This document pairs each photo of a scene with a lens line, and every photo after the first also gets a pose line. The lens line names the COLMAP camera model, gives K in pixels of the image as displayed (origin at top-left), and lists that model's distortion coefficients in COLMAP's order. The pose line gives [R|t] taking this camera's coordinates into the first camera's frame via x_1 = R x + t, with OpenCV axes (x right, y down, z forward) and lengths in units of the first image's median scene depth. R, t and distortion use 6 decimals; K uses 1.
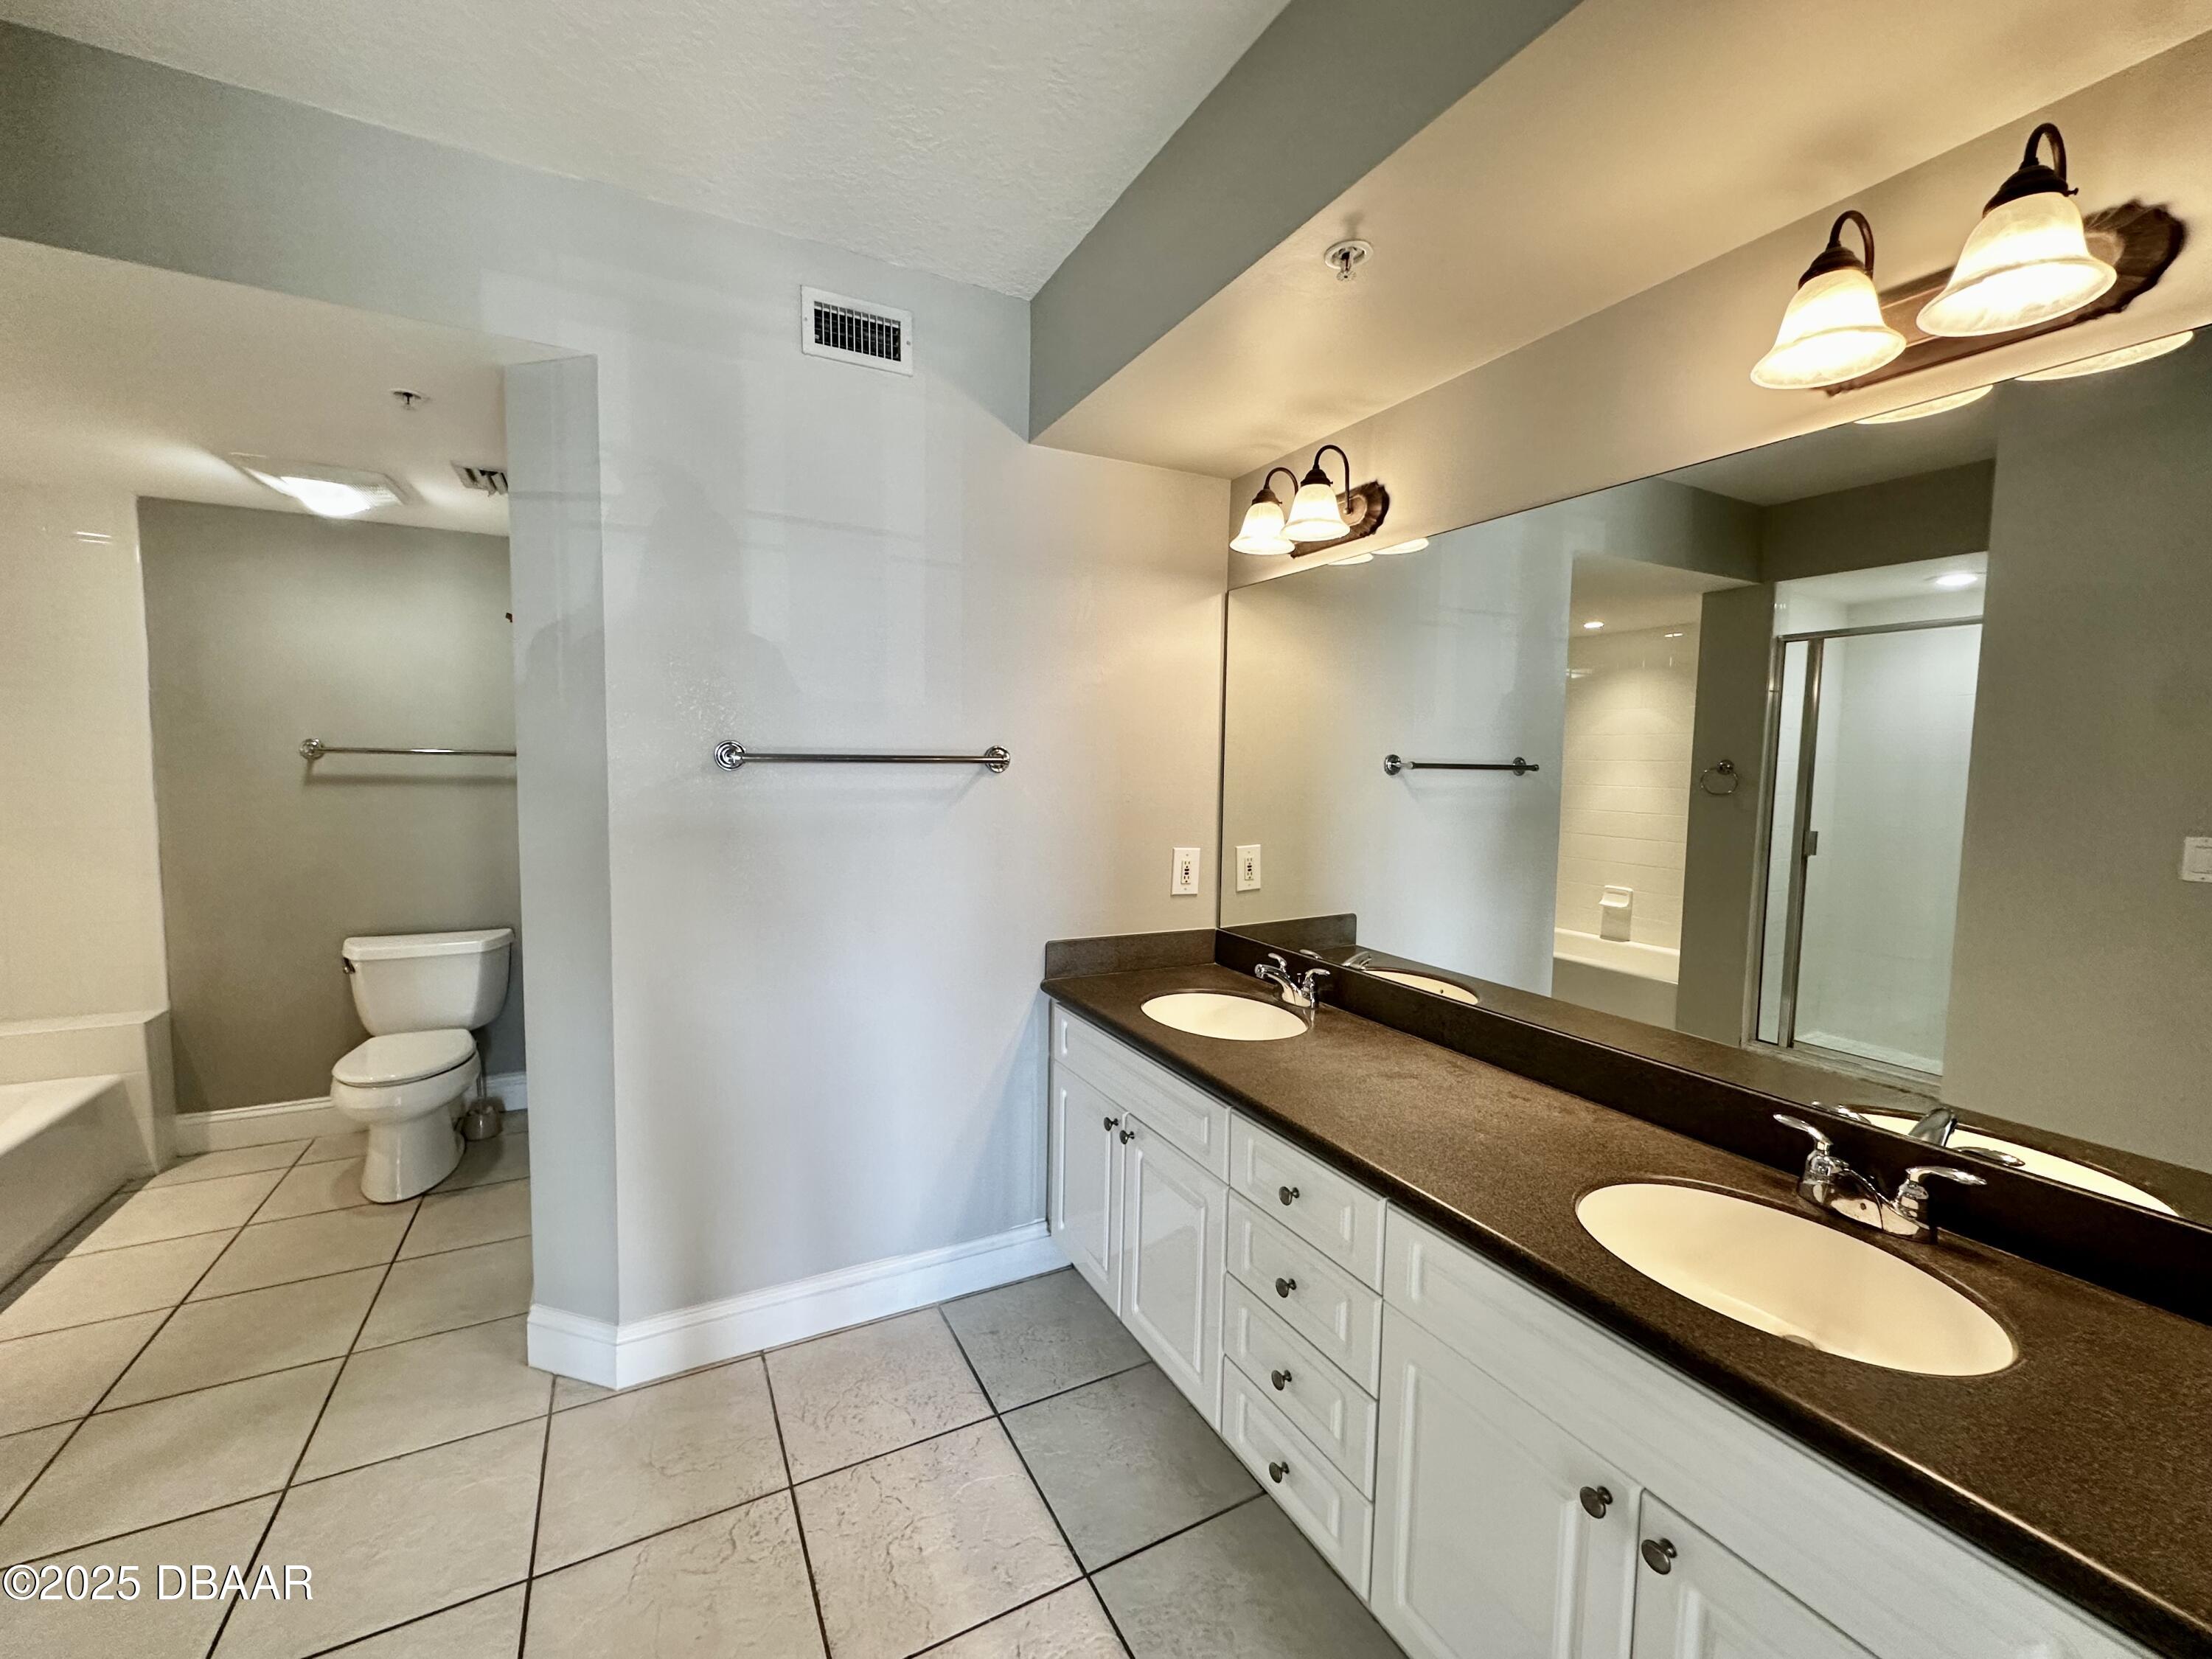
lens RADIAL K [[880.8, 0, 1108.1], [0, 880.8, 829.1], [0, 0, 1]] dist [-0.003495, 0.000099]
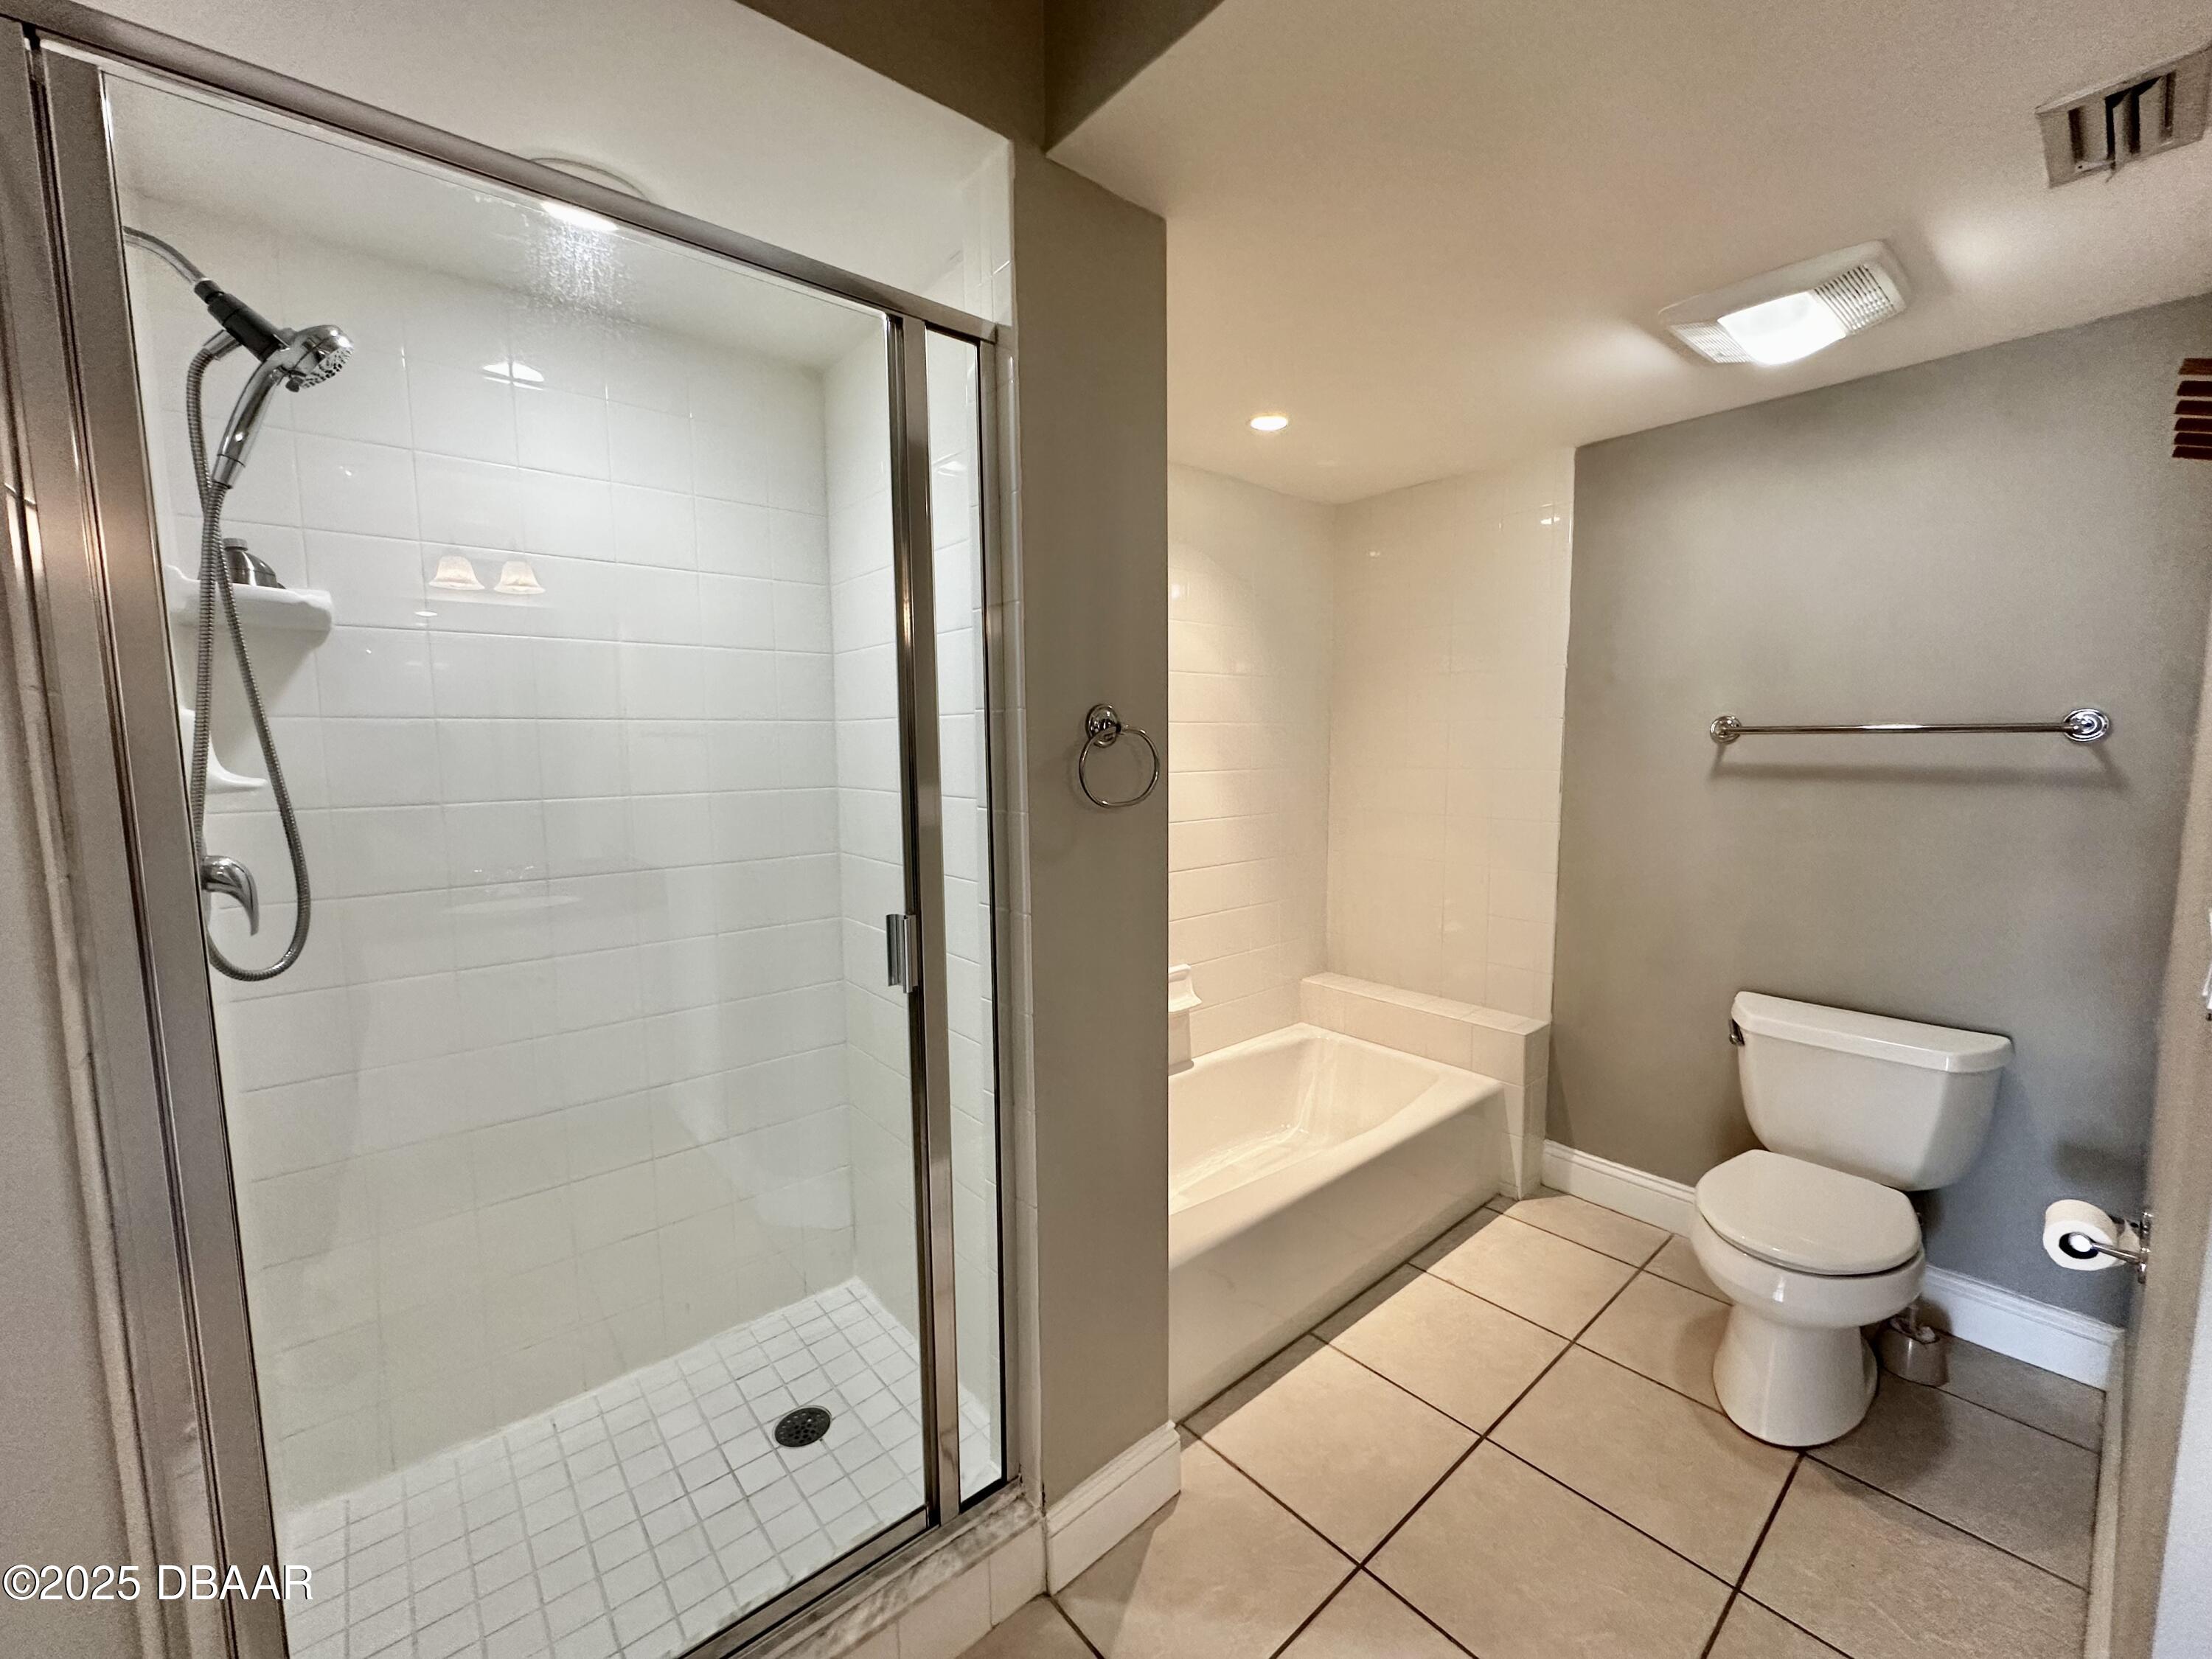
lens RADIAL K [[882.7, 0, 1110.0], [0, 882.7, 828.9], [0, 0, 1]] dist [-0.002489, -0.000401]
pose [[0.210735, 0.080778, -0.974200, -0.334843], [-0.061180, 0.995716, 0.069328, -0.031754], [0.975627, 0.044992, 0.214774, 0.397499]]
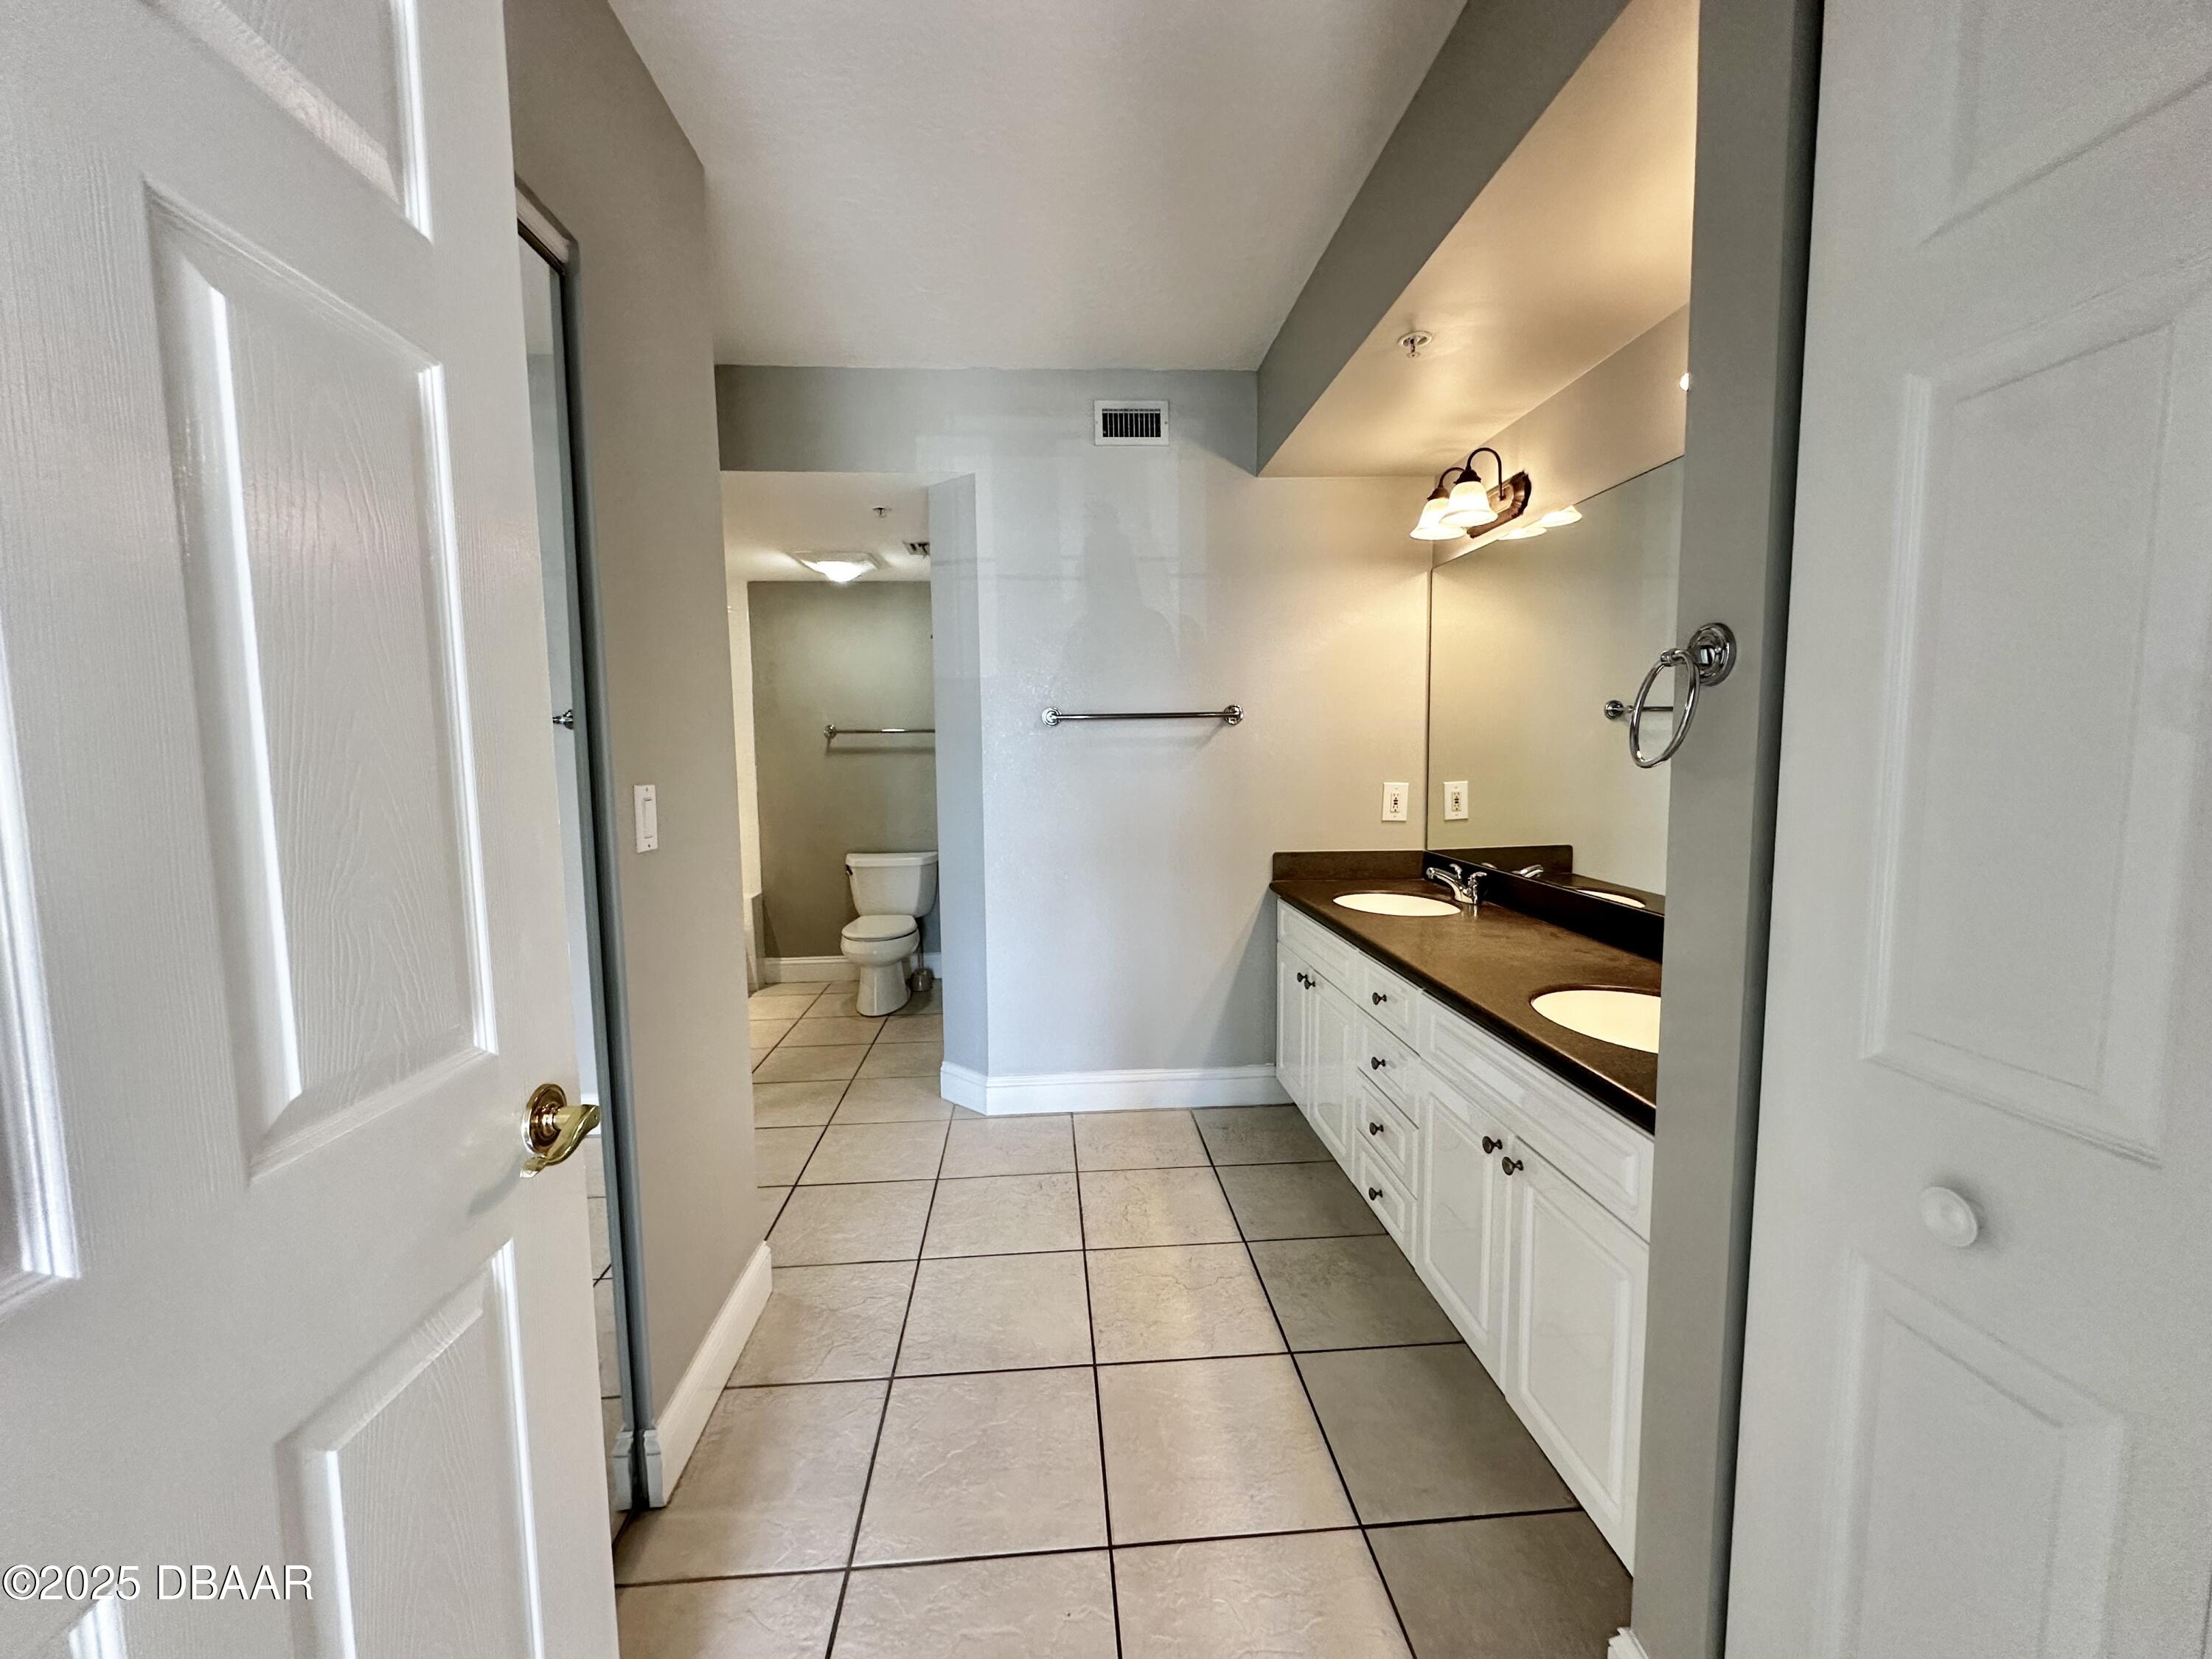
lens RADIAL K [[884.3, 0, 1113.6], [0, 884.3, 825.6], [0, 0, 1]] dist [-0.009225, -0.000017]
pose [[0.916408, 0.007117, -0.400182, 0.215398], [-0.002287, 0.999919, 0.012544, 0.064699], [0.400239, -0.010580, 0.916350, -0.277405]]
